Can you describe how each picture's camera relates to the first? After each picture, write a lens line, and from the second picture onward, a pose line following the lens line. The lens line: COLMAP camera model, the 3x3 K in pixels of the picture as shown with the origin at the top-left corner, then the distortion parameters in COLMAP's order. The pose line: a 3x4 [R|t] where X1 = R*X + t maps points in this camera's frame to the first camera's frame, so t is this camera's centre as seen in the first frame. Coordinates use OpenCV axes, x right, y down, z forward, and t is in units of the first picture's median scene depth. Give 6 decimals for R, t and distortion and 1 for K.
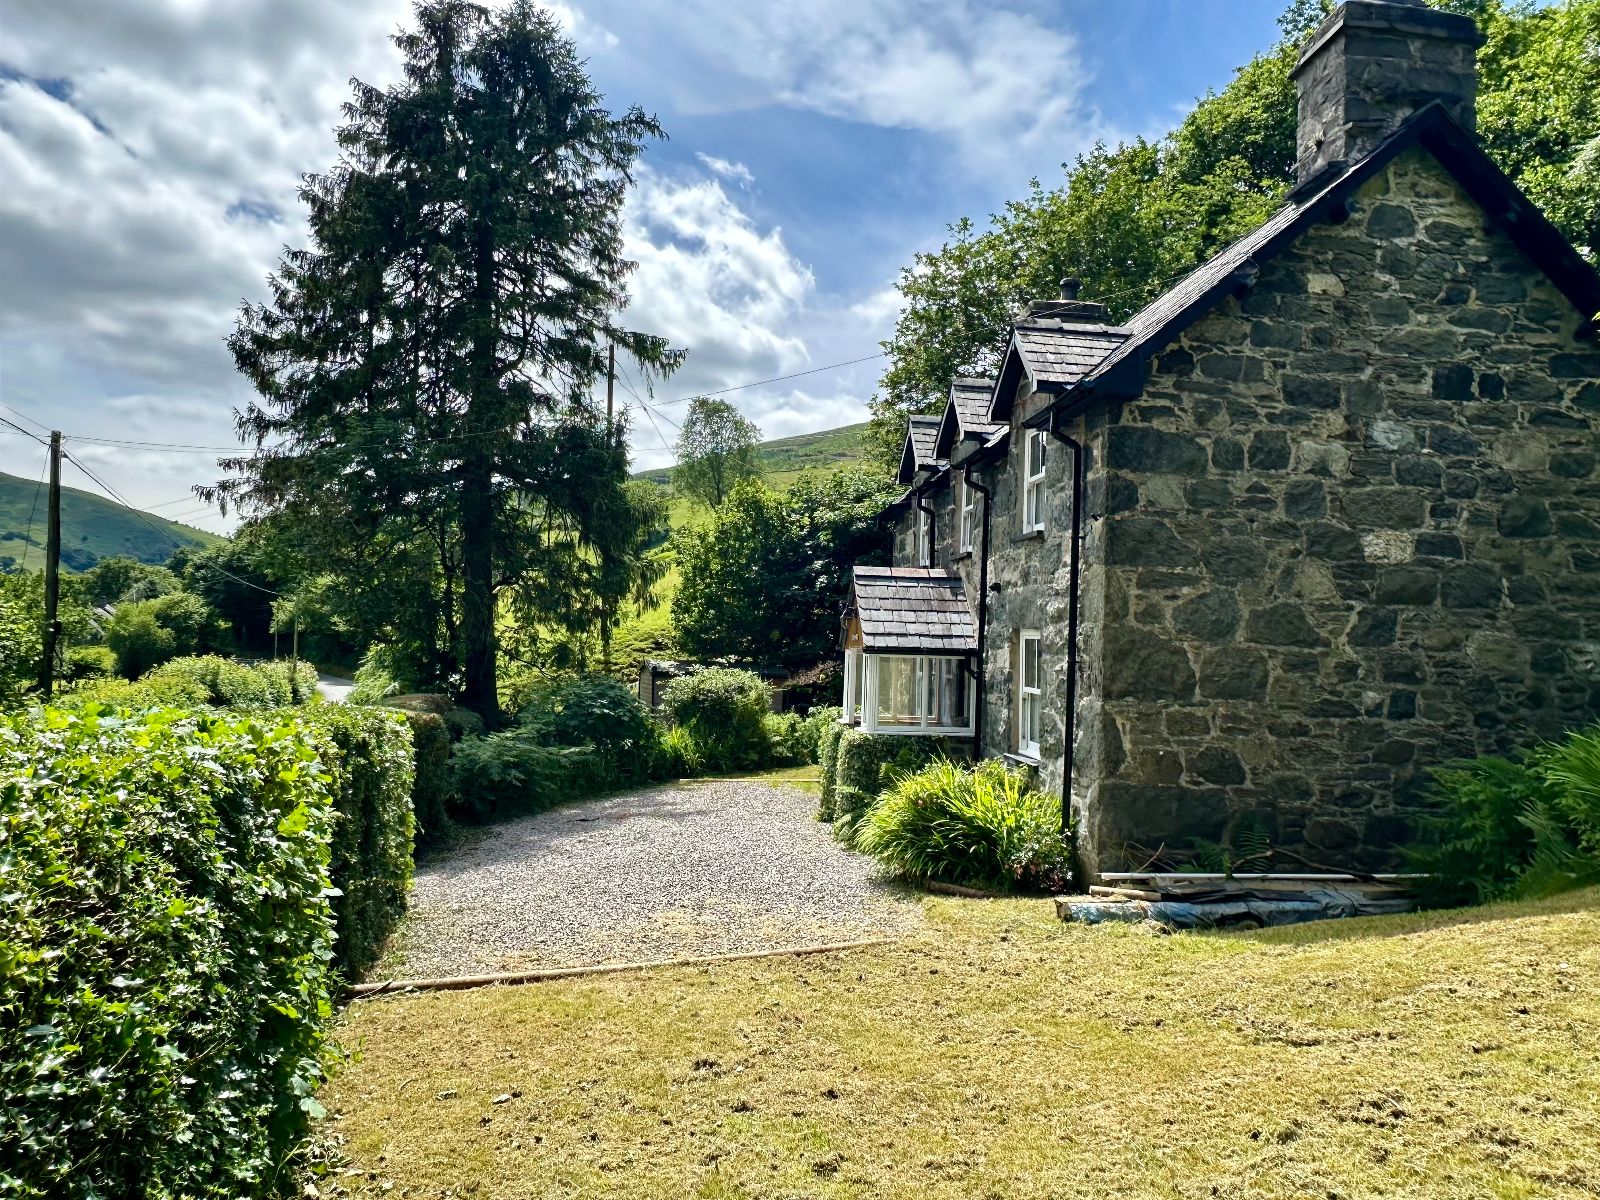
lens RADIAL K [[1091.4, 0, 804.0], [0, 1091.4, 617.9], [0, 0, 1]] dist [-0.003786, -0.002280]
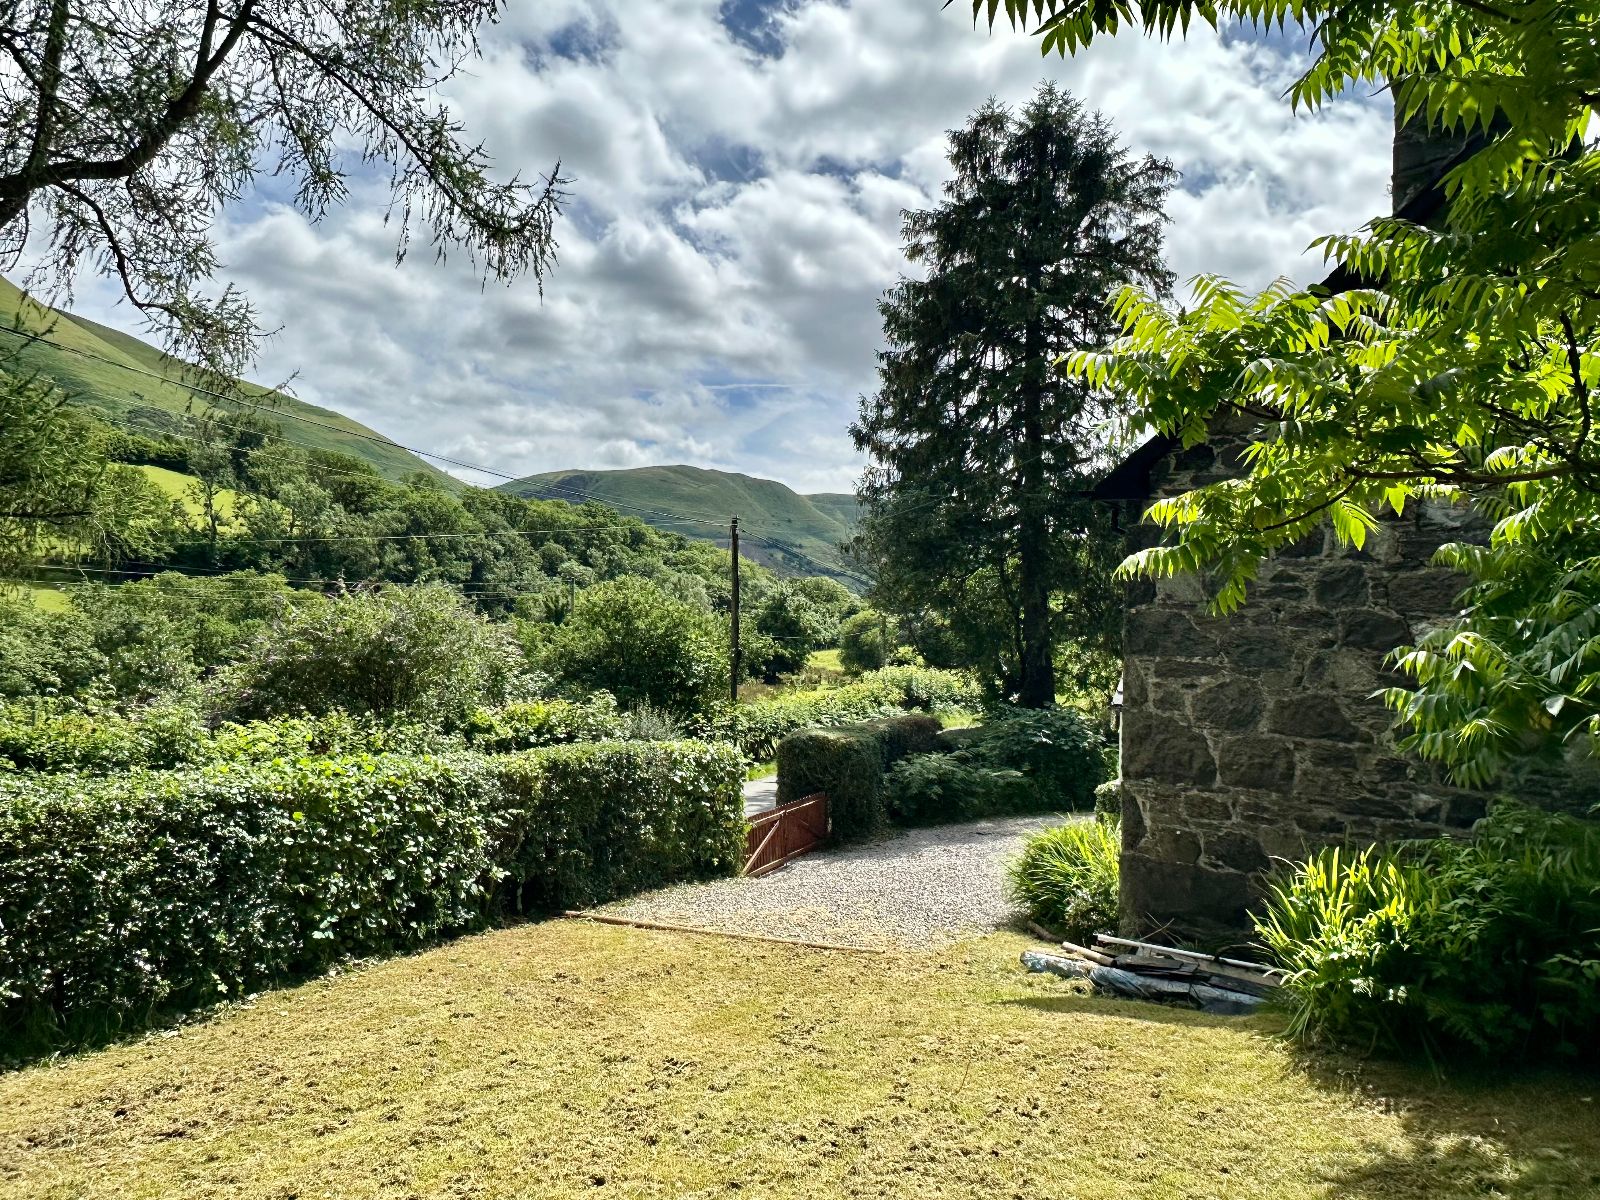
lens RADIAL K [[1104.3, 0, 802.4], [0, 1104.3, 634.8], [0, 0, 1]] dist [-0.006055, -0.000100]
pose [[0.747967, 0.000717, -0.663735, 0.749477], [0.014593, 0.999740, 0.017525, -0.090416], [0.663575, -0.022794, 0.747762, -0.034022]]
